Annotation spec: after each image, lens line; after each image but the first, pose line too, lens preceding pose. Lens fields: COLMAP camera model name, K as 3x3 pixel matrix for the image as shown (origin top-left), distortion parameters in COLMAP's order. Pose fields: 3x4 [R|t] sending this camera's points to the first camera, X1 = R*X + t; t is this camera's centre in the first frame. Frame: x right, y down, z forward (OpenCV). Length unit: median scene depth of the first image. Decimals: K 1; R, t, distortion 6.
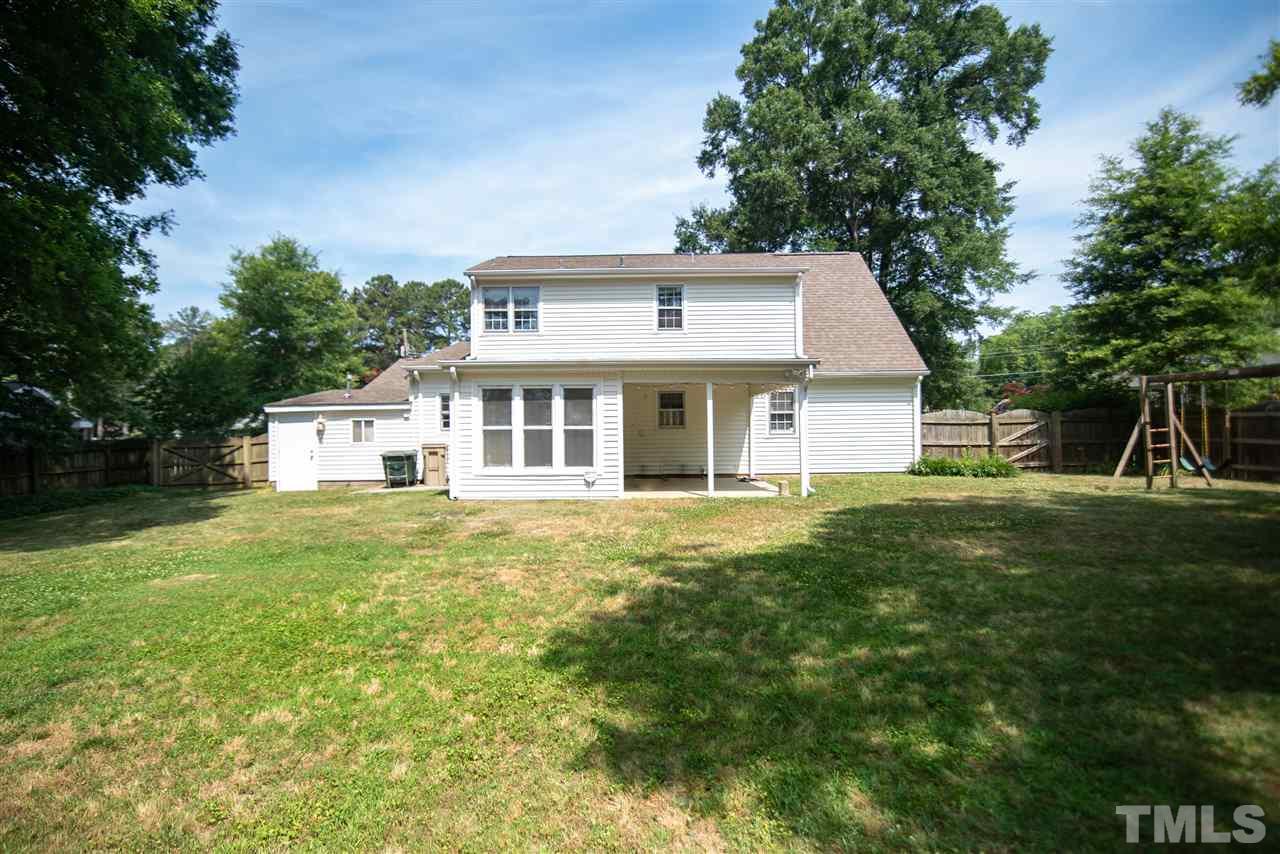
lens RADIAL K [[592.6, 0, 629.4], [0, 592.6, 433.3], [0, 0, 1]] dist [-0.014920, 0.000326]
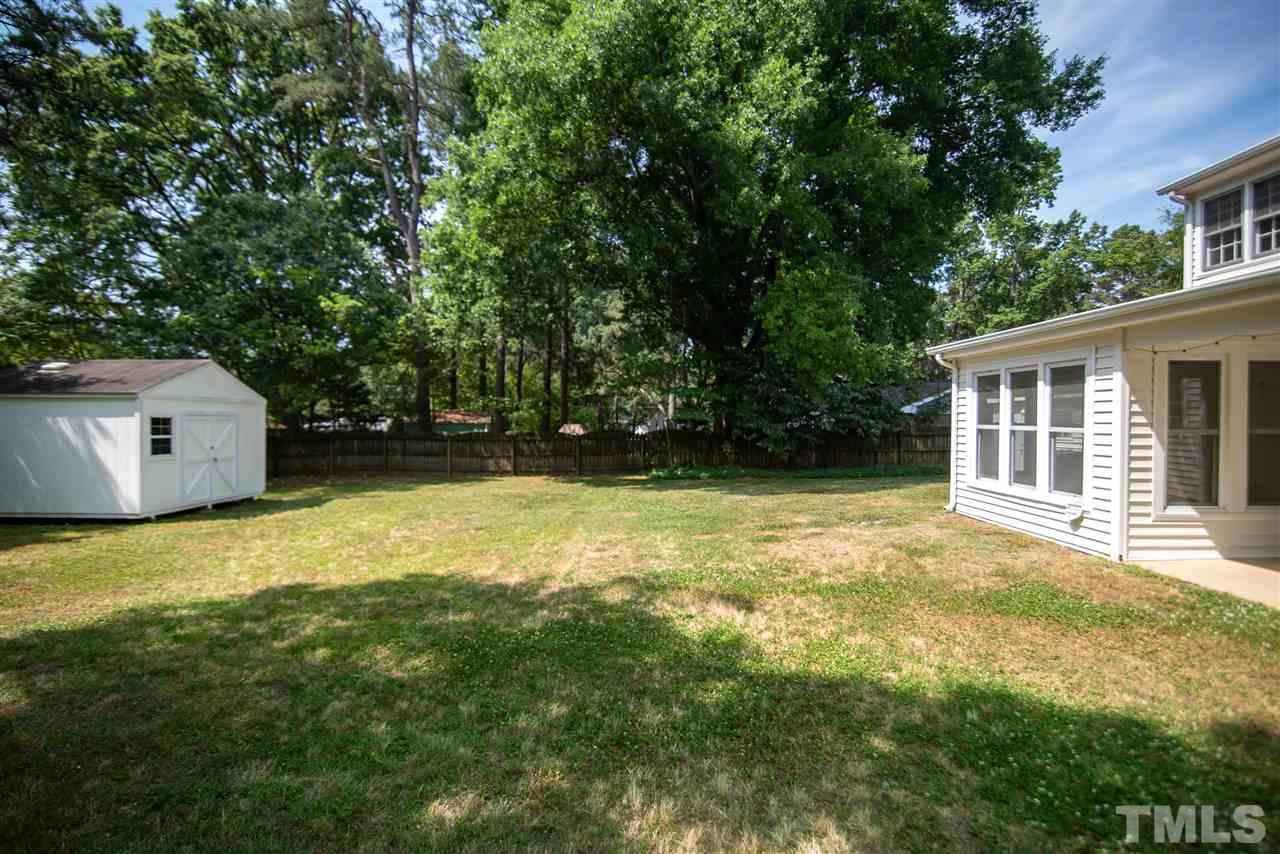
lens RADIAL K [[592.6, 0, 629.6], [0, 592.6, 424.0], [0, 0, 1]] dist [-0.014920, 0.000326]
pose [[0.005921, 0.014863, -0.999872, 0.375642], [0.000507, 0.999889, 0.014866, -0.017752], [0.999982, -0.000595, 0.005913, 0.385820]]
